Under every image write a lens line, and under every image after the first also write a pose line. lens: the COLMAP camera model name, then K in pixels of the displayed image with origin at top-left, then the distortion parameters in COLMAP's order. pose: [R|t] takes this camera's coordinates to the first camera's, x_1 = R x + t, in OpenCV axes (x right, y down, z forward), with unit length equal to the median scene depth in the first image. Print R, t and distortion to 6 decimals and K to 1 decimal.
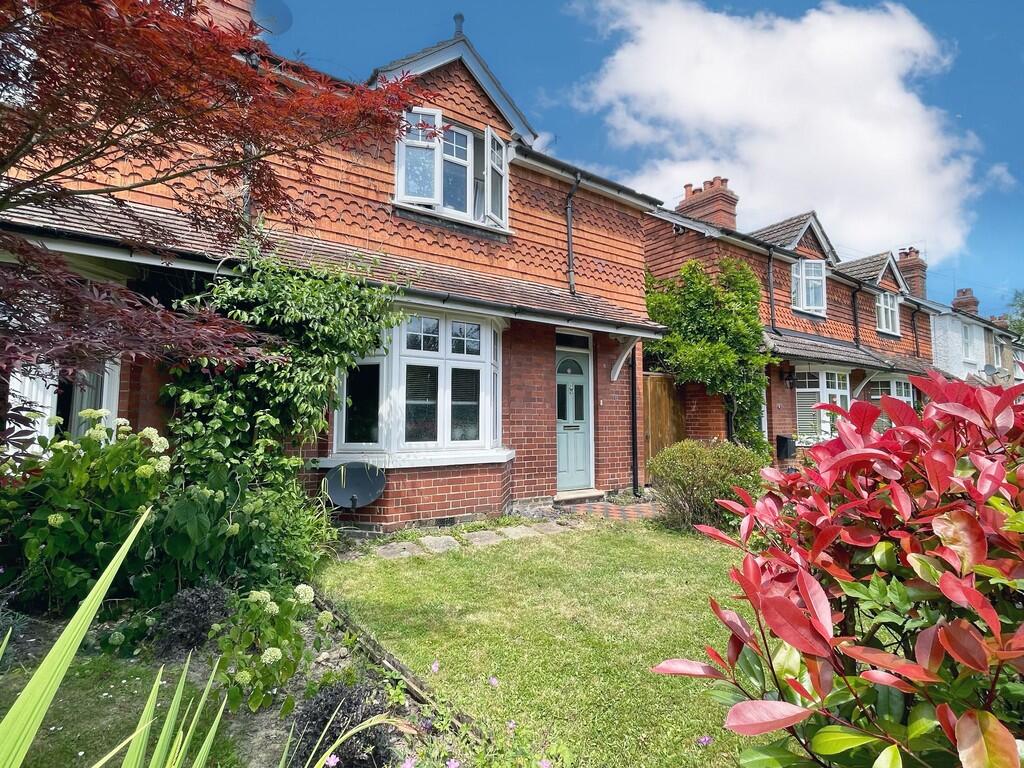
lens RADIAL K [[506.5, 0, 503.1], [0, 506.5, 379.9], [0, 0, 1]] dist [-0.001892, -0.000216]
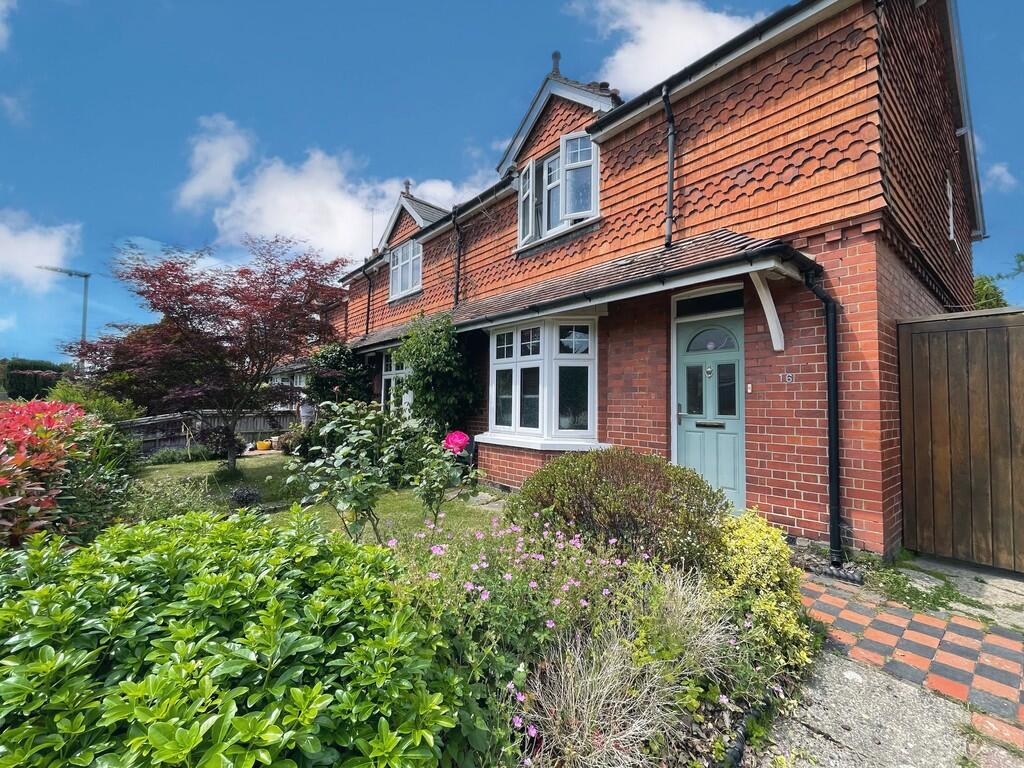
lens RADIAL K [[436.6, 0, 505.1], [0, 436.6, 383.7], [0, 0, 1]] dist [-0.013078, 0.000303]
pose [[0.078512, -0.052558, -0.995527, 0.847565], [0.061498, 0.996963, -0.047784, 0.055501], [0.995015, -0.057471, 0.081506, 0.775854]]
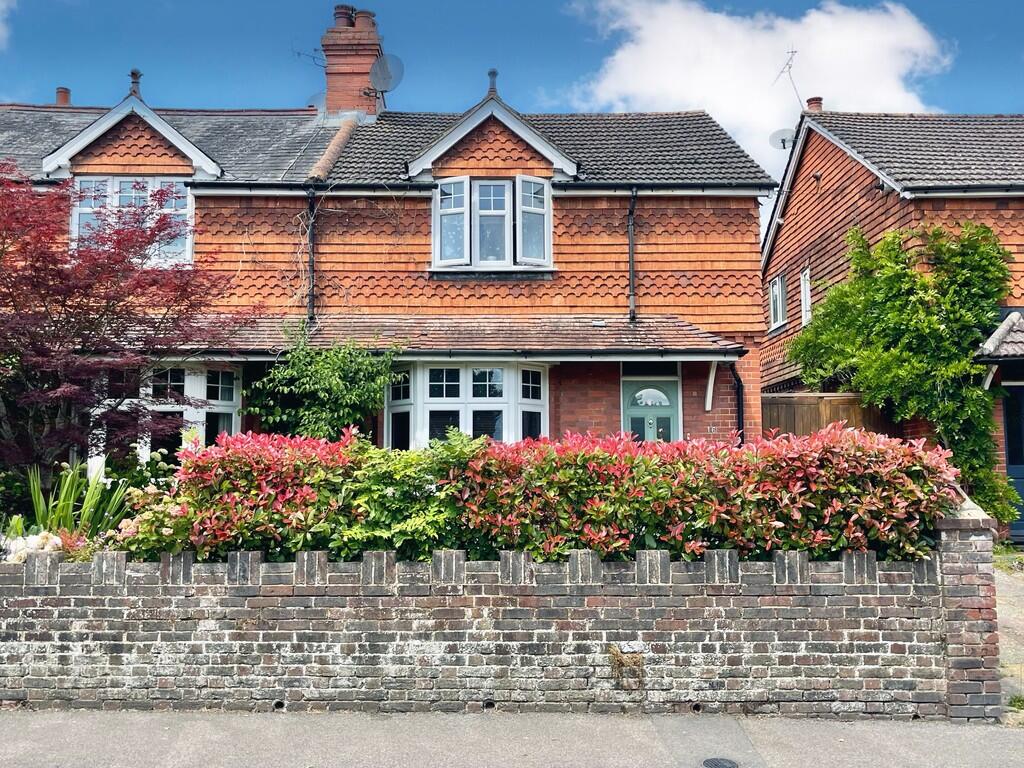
lens RADIAL K [[946.4, 0, 515.6], [0, 946.4, 387.1], [0, 0, 1]] dist [0.084356, 0.000000]
pose [[0.828176, -0.065289, -0.556653, 1.024792], [0.051029, 0.997850, -0.041117, 0.014650], [0.558141, 0.005646, 0.829727, -0.617406]]
